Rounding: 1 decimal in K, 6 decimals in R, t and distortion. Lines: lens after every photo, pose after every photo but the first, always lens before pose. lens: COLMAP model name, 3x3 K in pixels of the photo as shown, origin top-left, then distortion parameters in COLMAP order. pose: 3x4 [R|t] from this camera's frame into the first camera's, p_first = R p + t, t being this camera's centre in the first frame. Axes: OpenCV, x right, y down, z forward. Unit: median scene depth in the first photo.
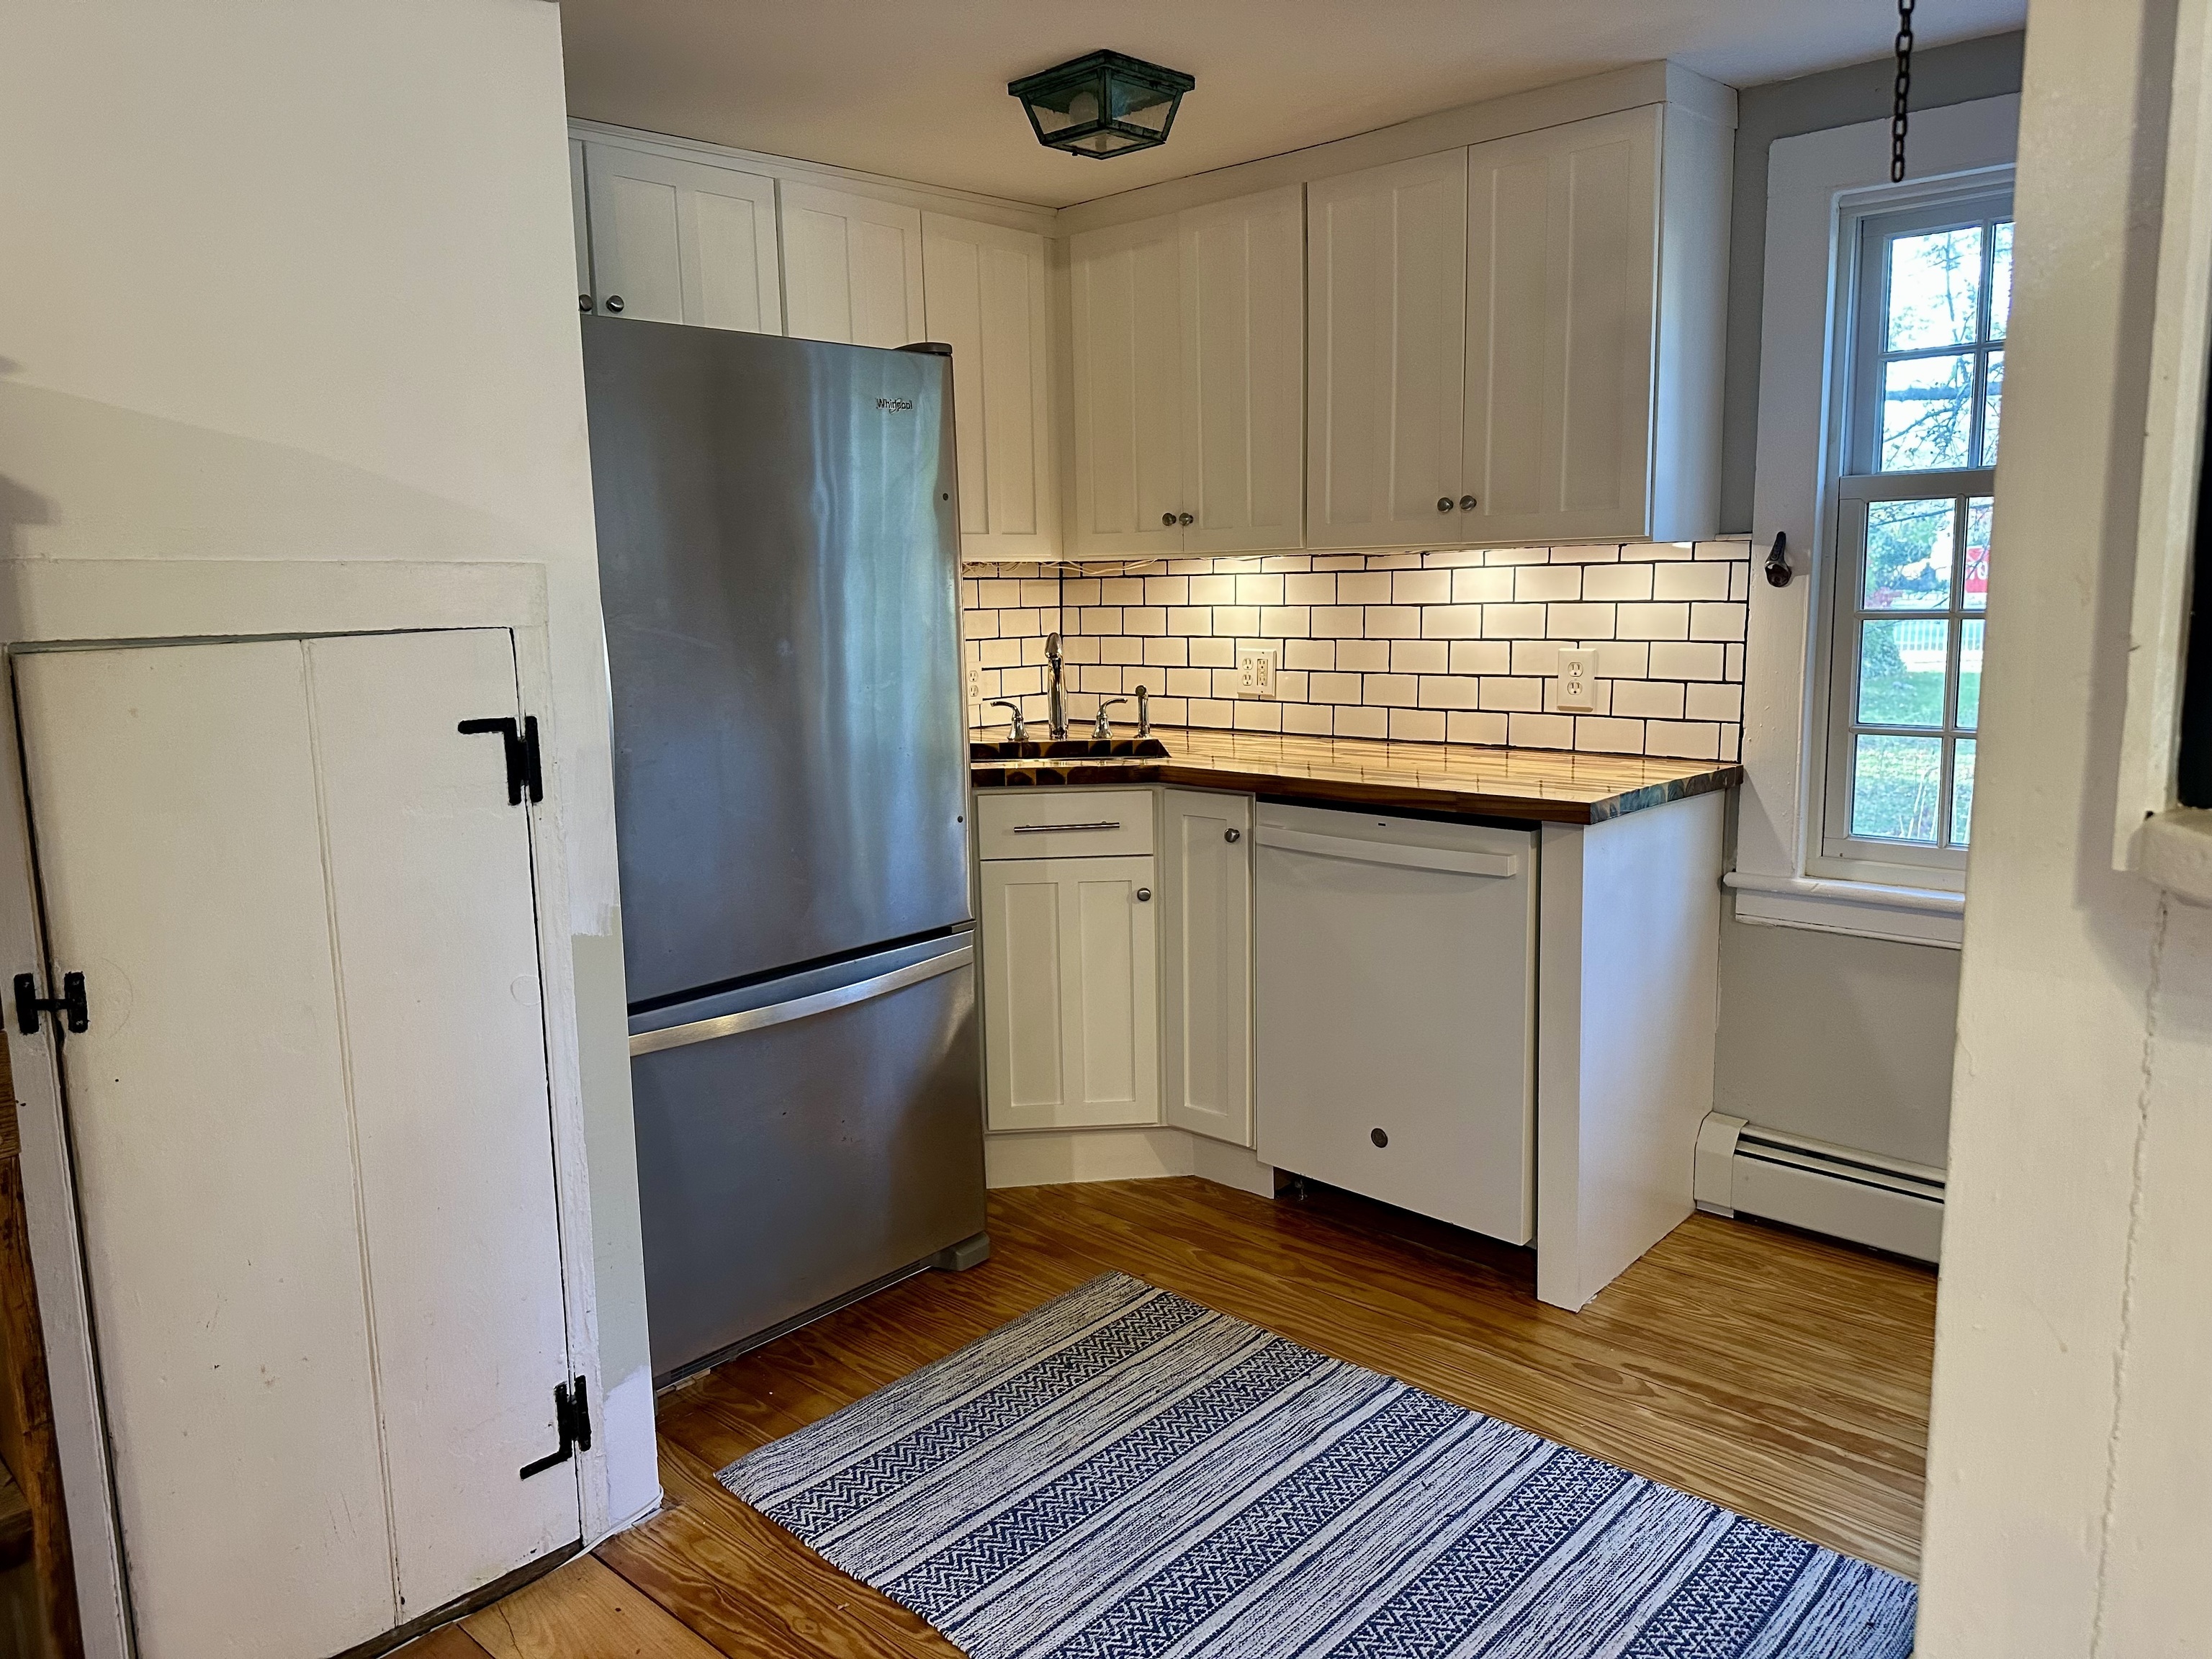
lens RADIAL K [[1548.0, 0, 1099.4], [0, 1548.0, 807.3], [0, 0, 1]] dist [0.054792, -0.060983]
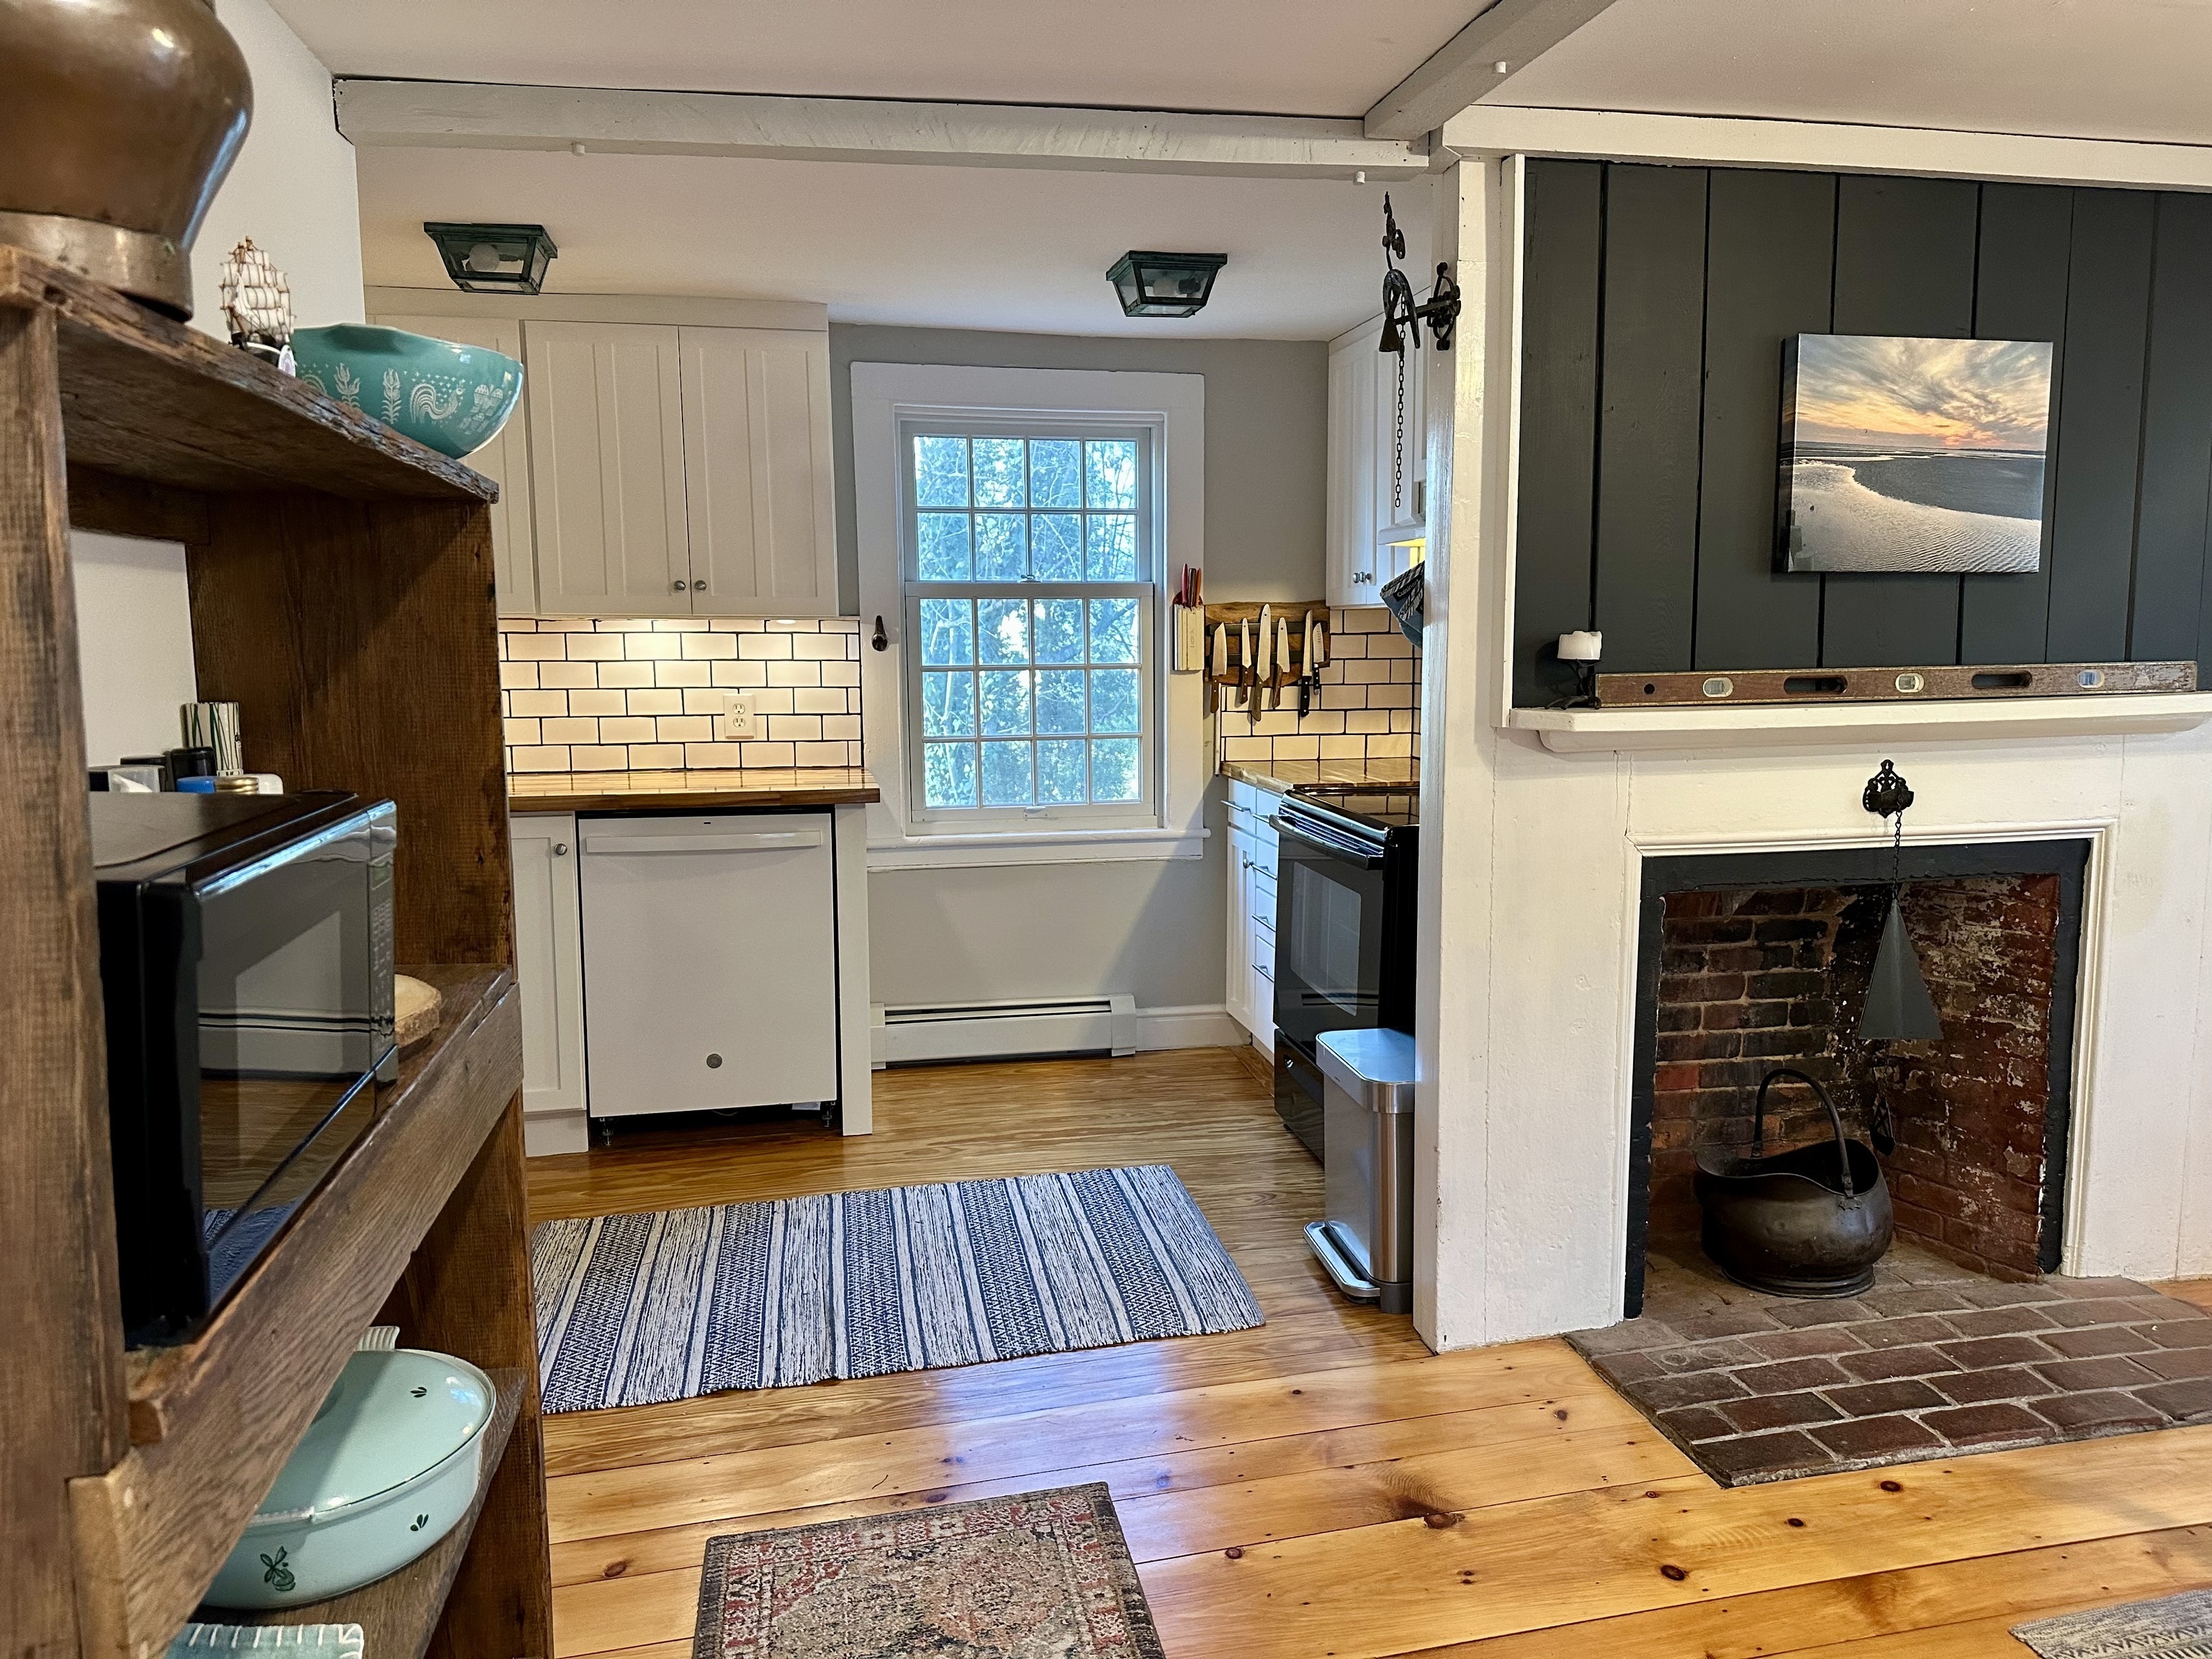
lens RADIAL K [[1548.0, 0, 1137.9], [0, 1548.0, 823.4], [0, 0, 1]] dist [0.054792, -0.060983]
pose [[0.562590, -0.082971, 0.822562, -0.696983], [0.111999, 0.993428, 0.023605, 0.021027], [-0.819115, 0.078846, 0.568185, -0.067951]]
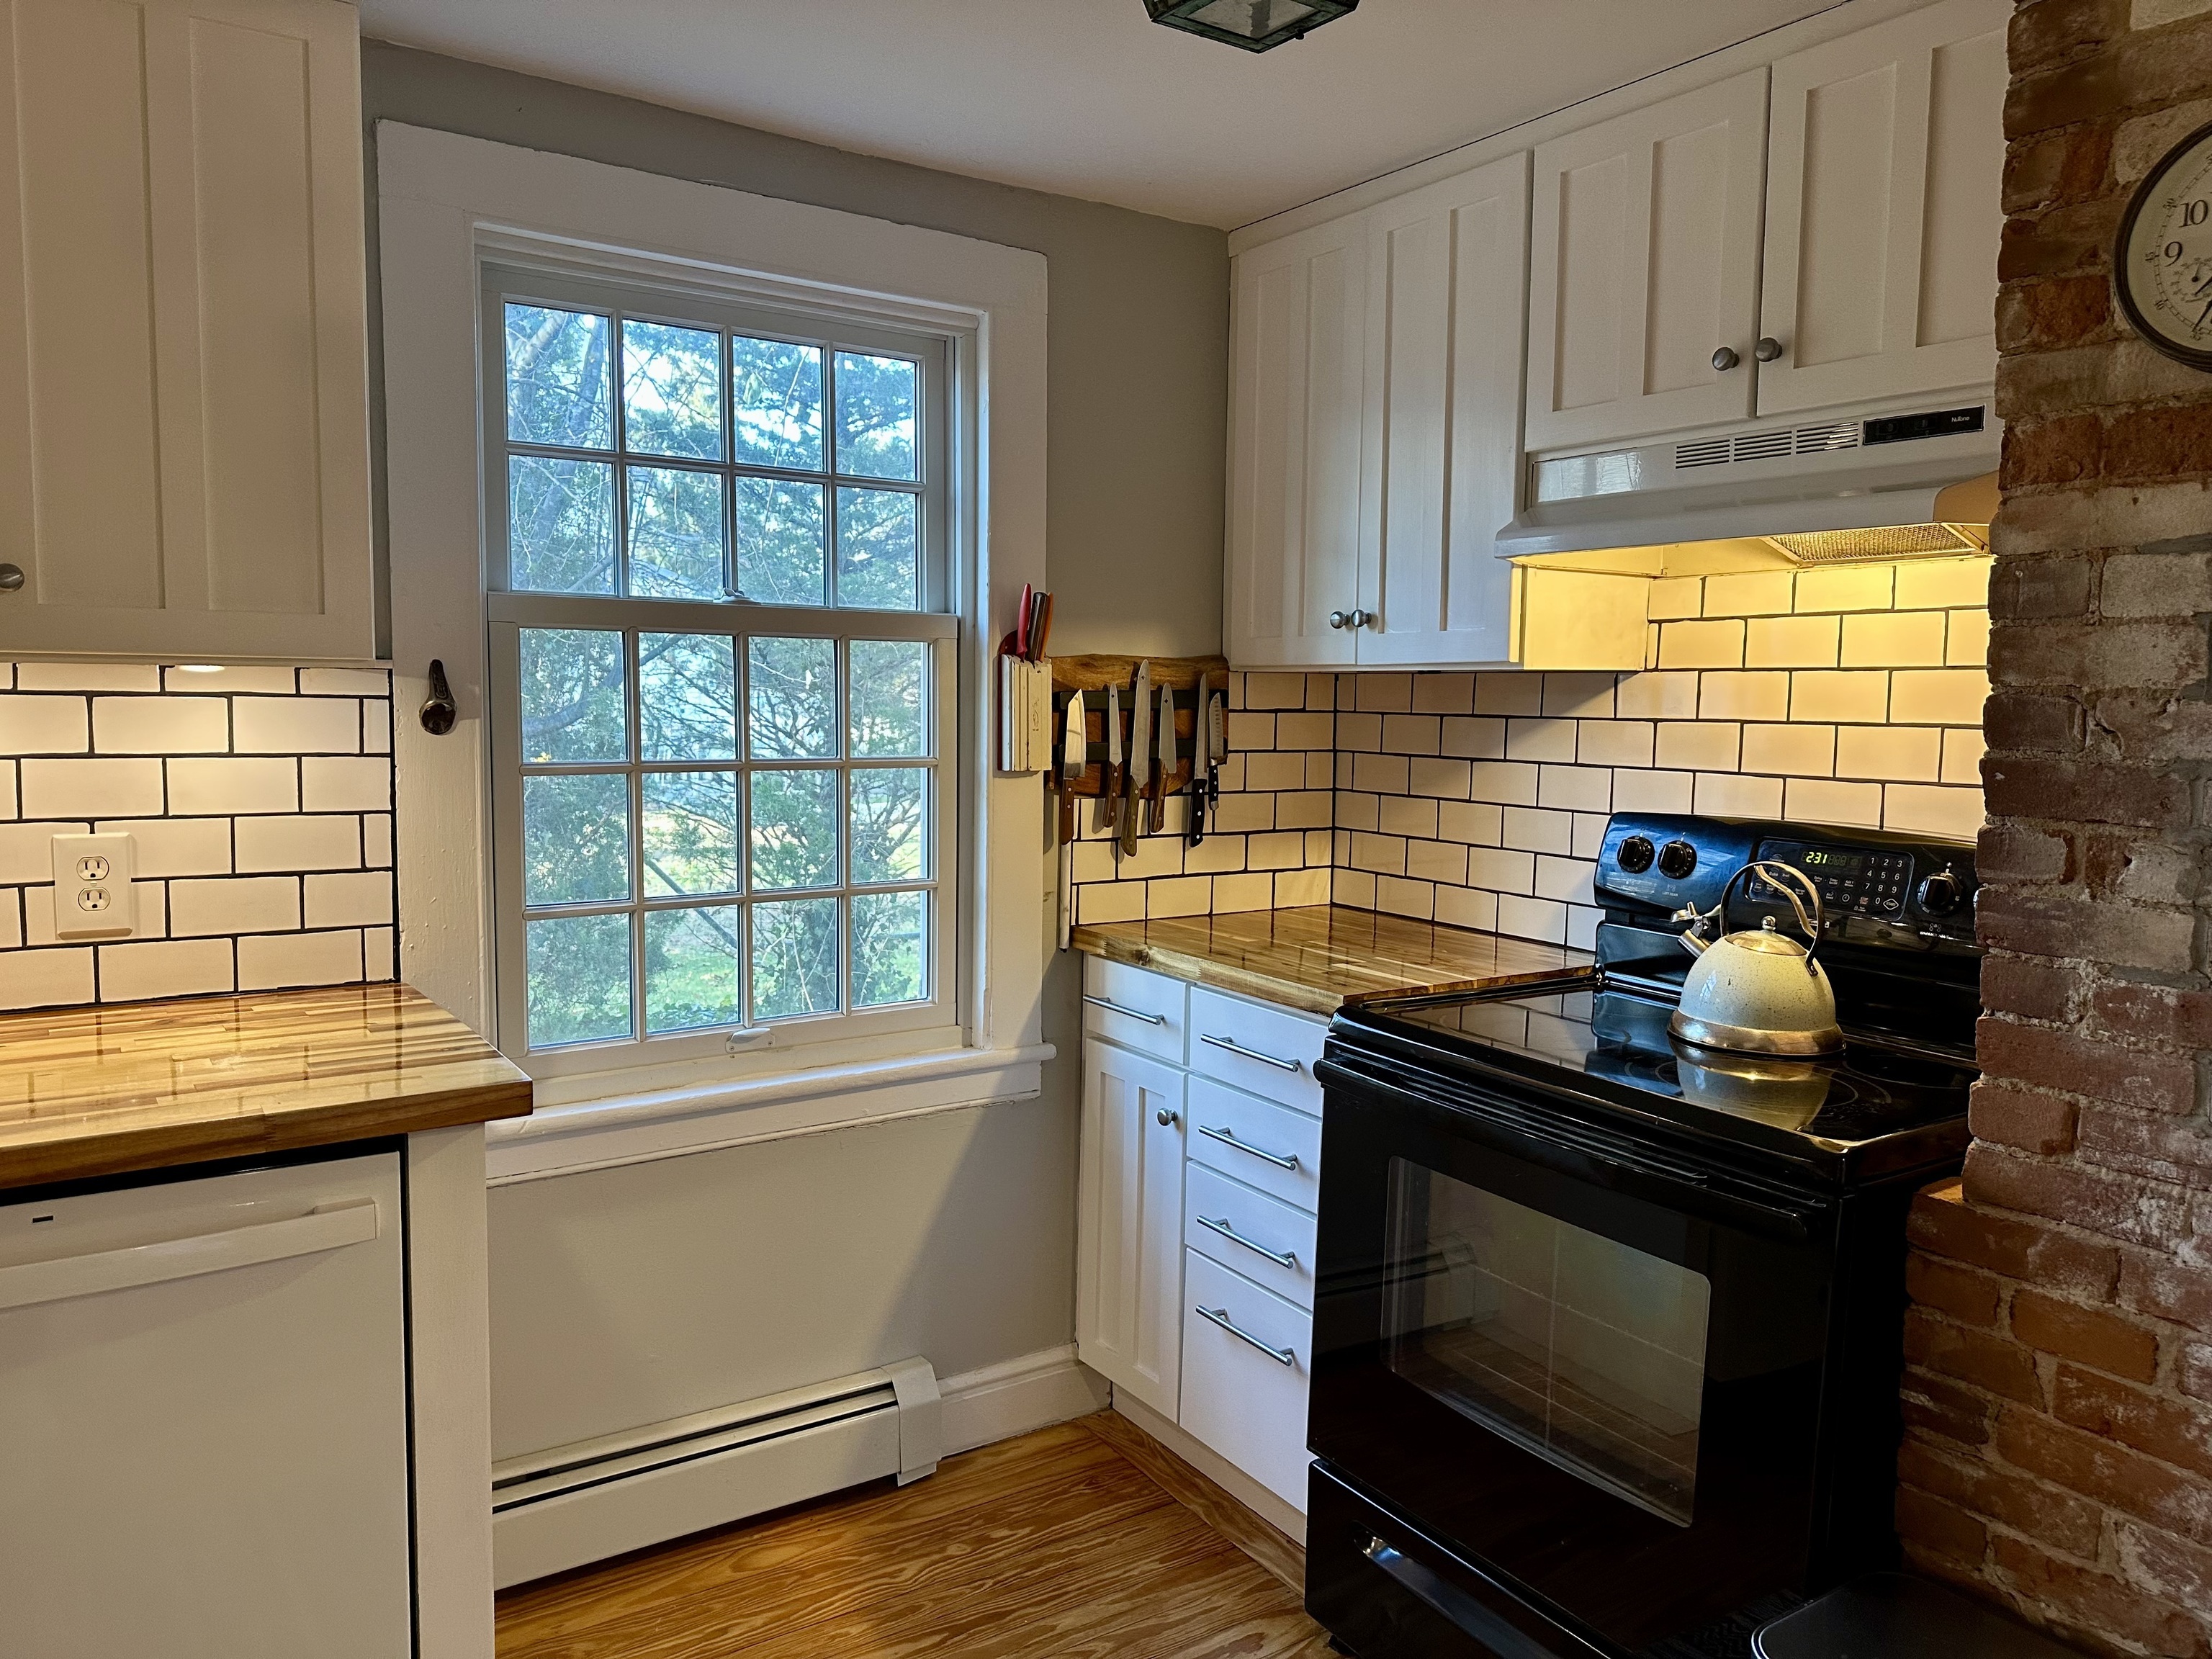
lens RADIAL K [[1548.0, 0, 1117.0], [0, 1548.0, 813.8], [0, 0, 1]] dist [0.054792, -0.060983]
pose [[0.200367, -0.056806, 0.978073, -0.220013], [0.122463, 0.991940, 0.032523, -0.088949], [-0.972037, 0.113261, 0.205709, 0.542459]]
